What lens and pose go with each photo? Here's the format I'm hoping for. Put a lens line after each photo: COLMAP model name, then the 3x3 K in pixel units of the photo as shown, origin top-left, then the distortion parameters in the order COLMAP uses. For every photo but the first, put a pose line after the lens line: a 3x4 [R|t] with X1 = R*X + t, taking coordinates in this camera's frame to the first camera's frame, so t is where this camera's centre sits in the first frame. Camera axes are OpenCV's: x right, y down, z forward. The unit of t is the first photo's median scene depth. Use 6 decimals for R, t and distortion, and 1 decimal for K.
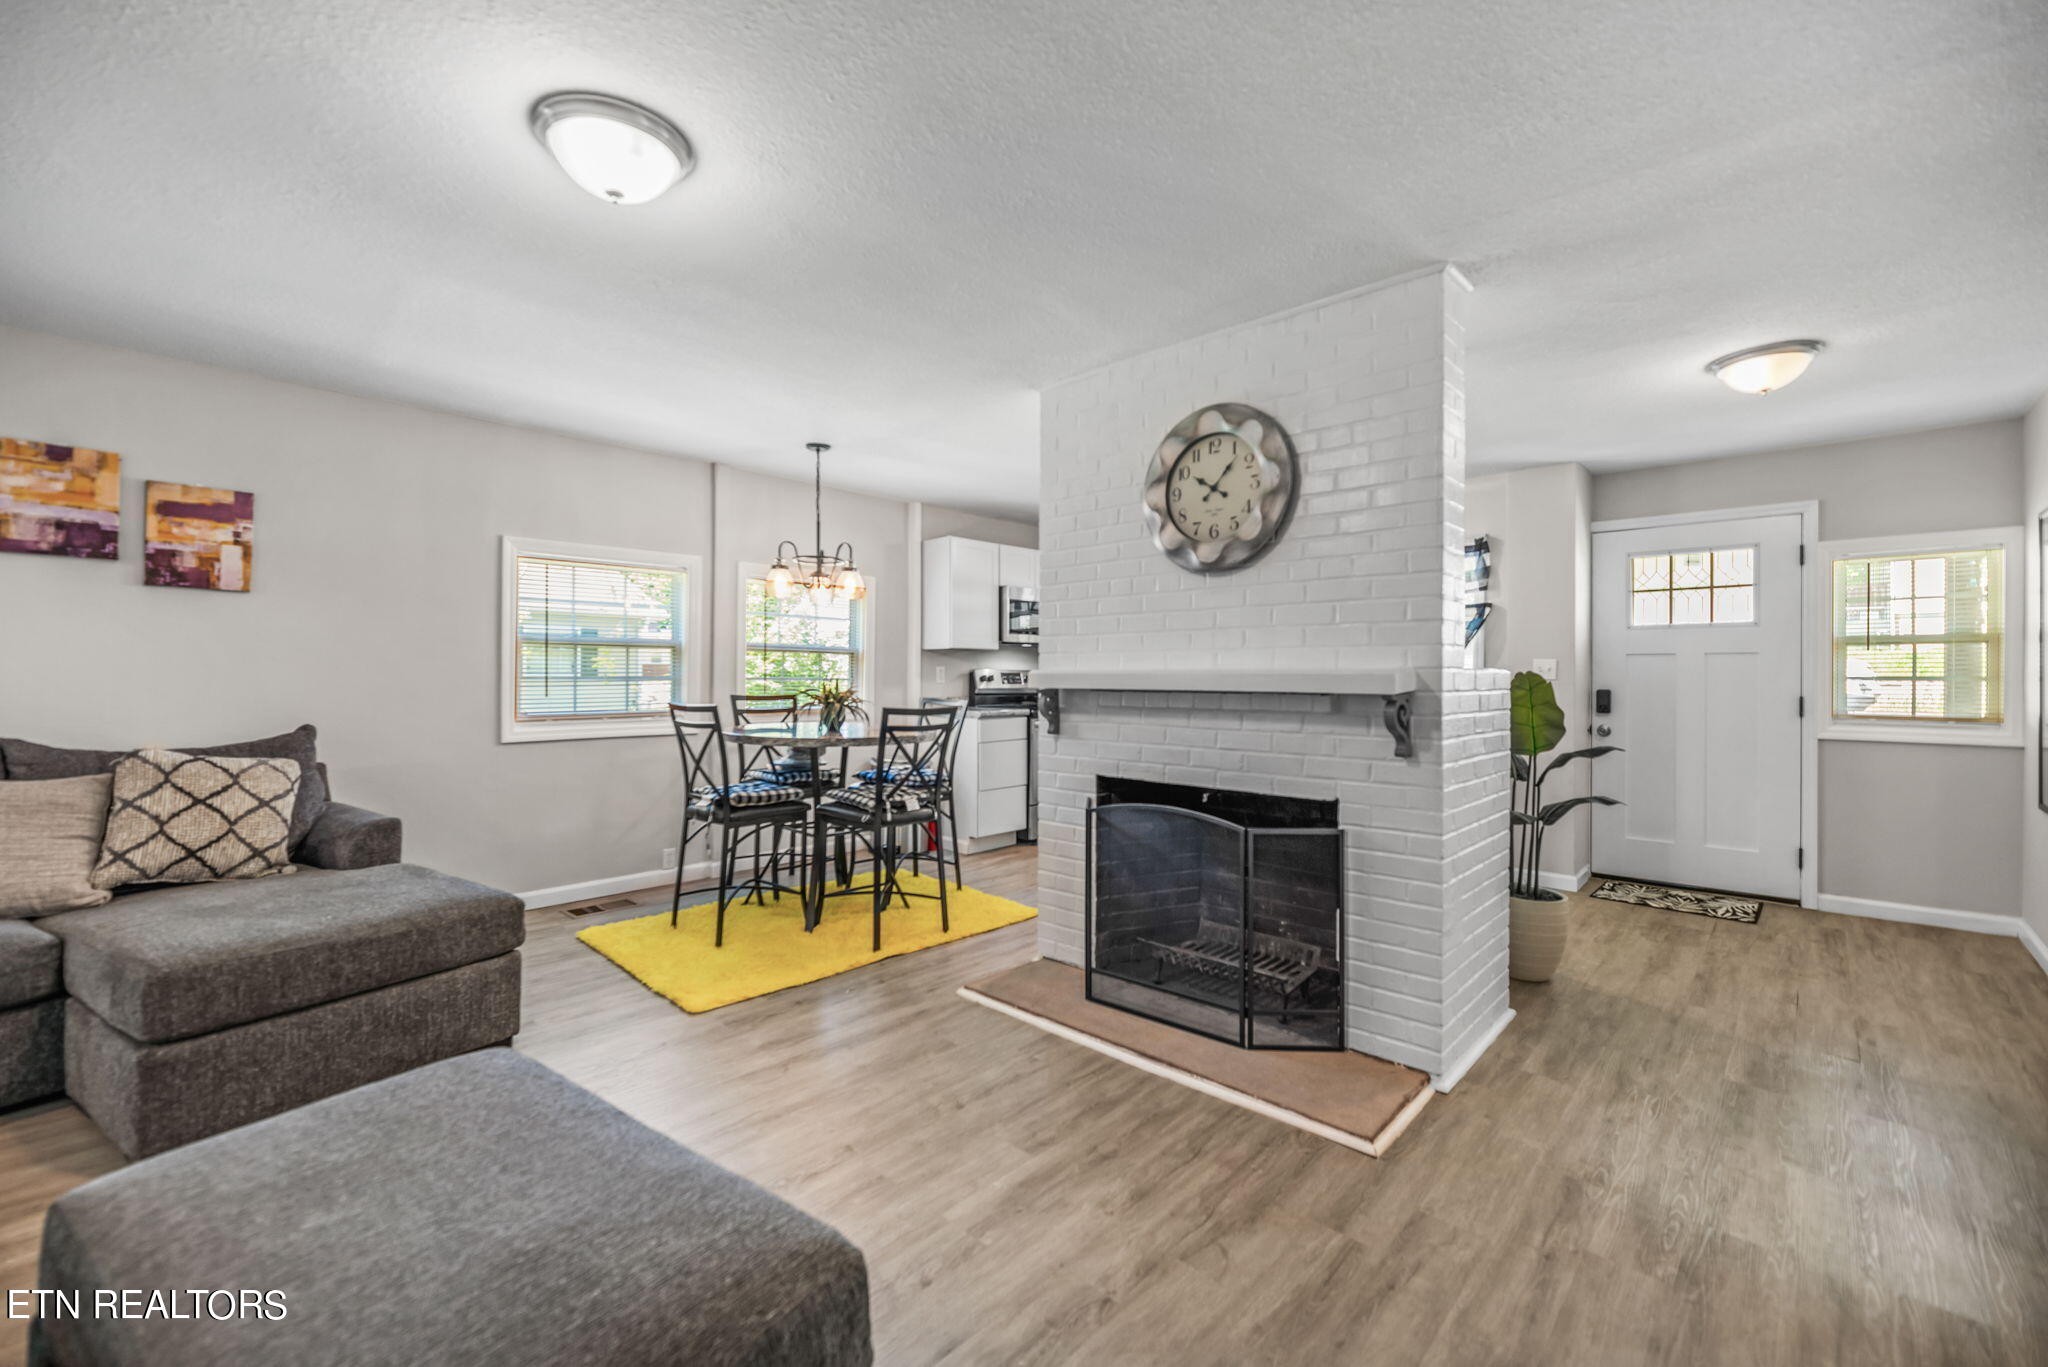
lens RADIAL K [[838.9, 0, 1025.6], [0, 838.9, 681.2], [0, 0, 1]] dist [0.001237, 0.000116]
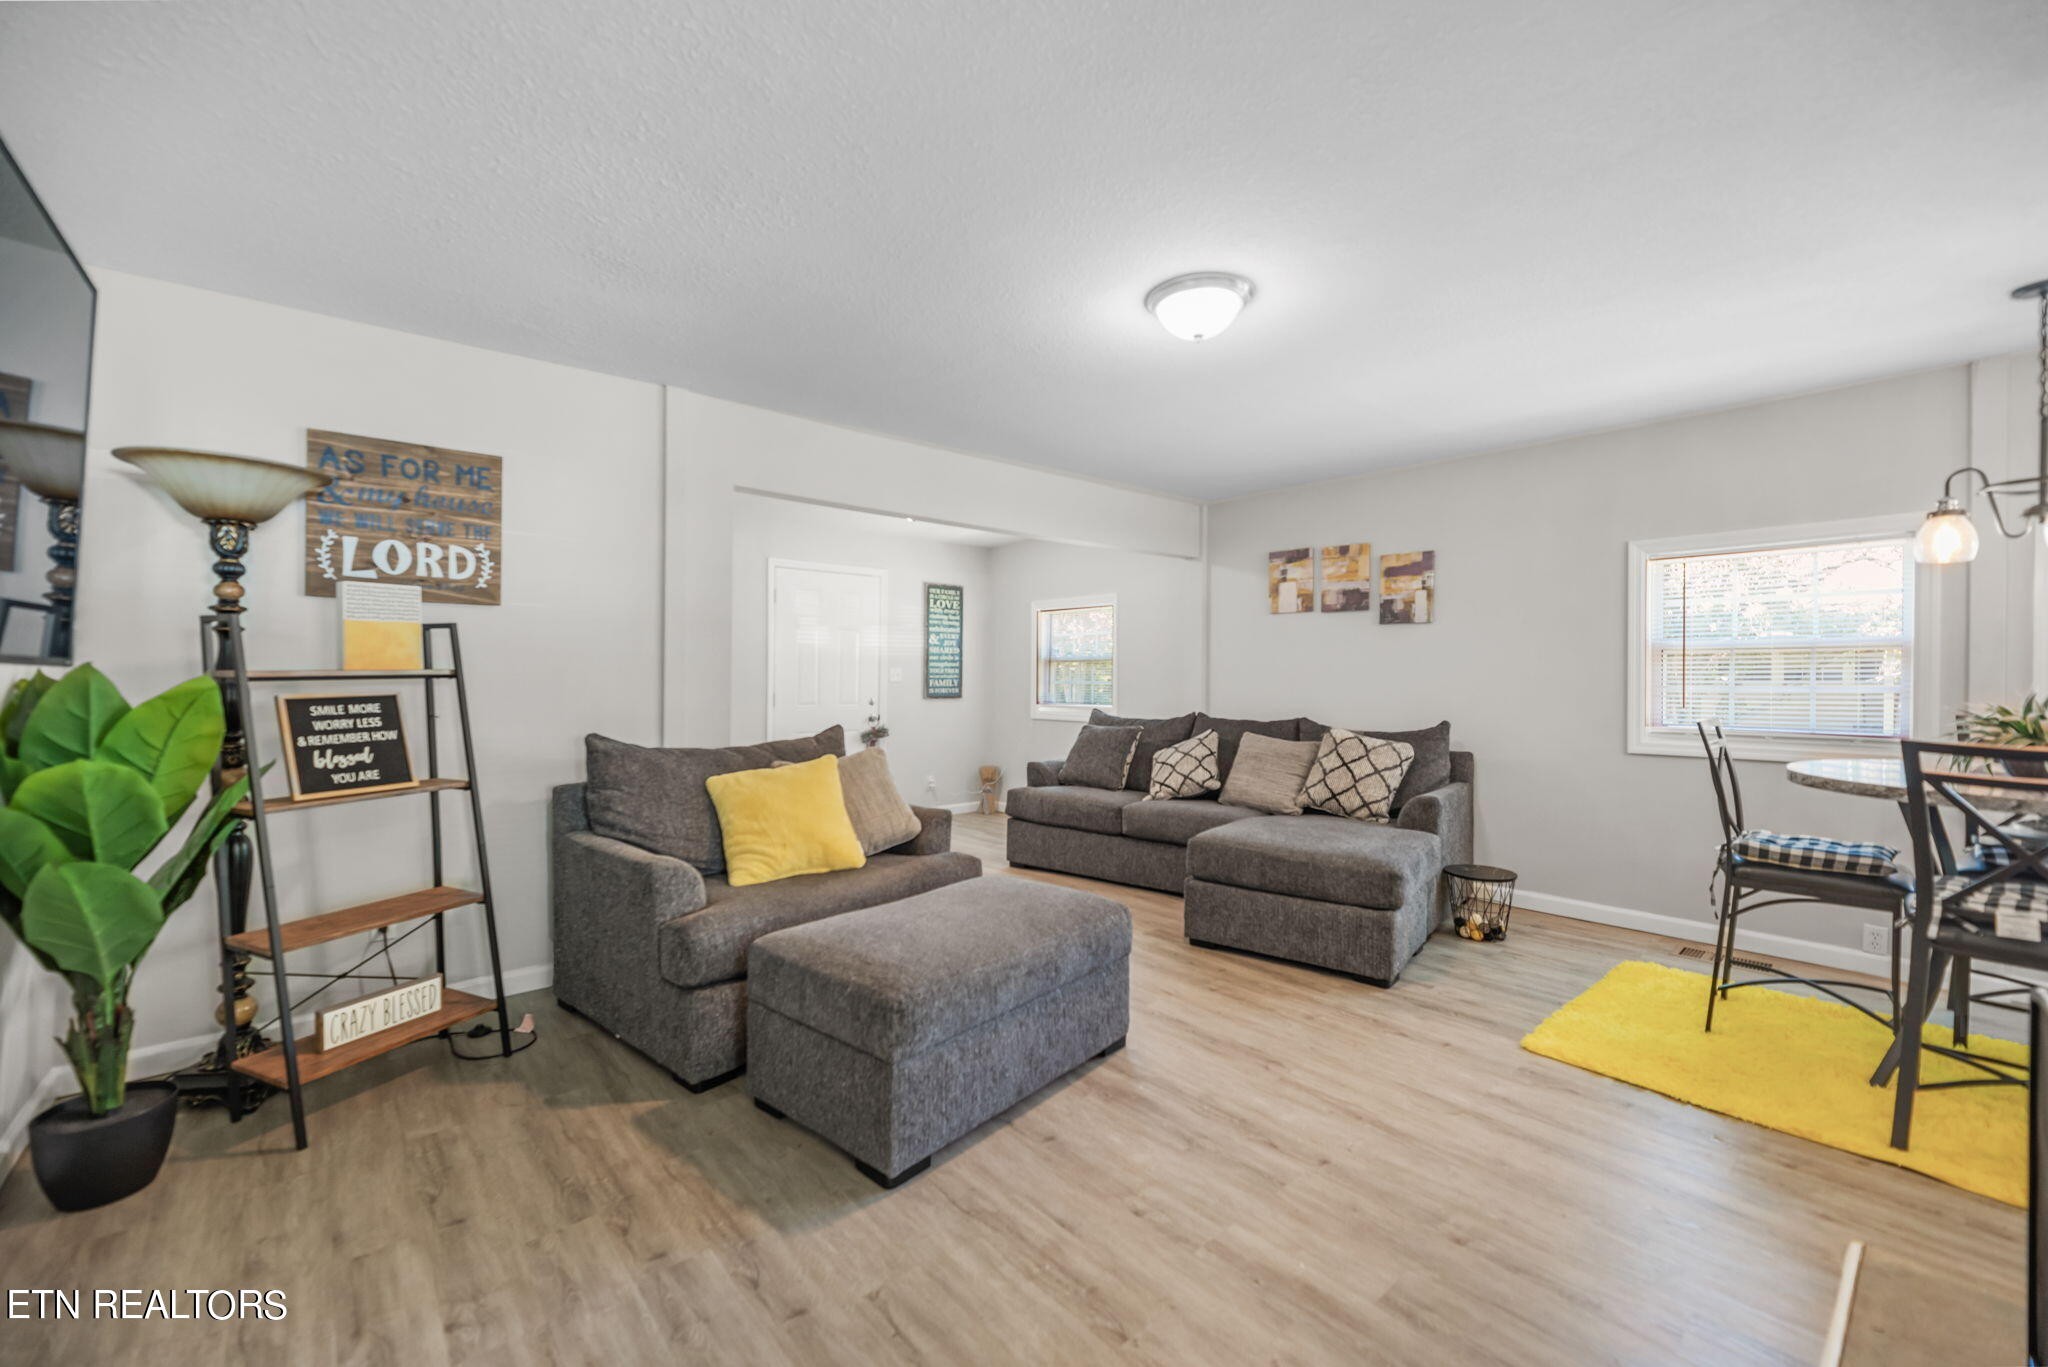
lens RADIAL K [[838.9, 0, 1021.6], [0, 838.9, 684.2], [0, 0, 1]] dist [0.001237, 0.000116]
pose [[-0.105382, 0.002167, -0.994429, 0.570593], [-0.012285, 0.999918, 0.003481, -0.001703], [0.994356, 0.012583, -0.105347, 0.528894]]
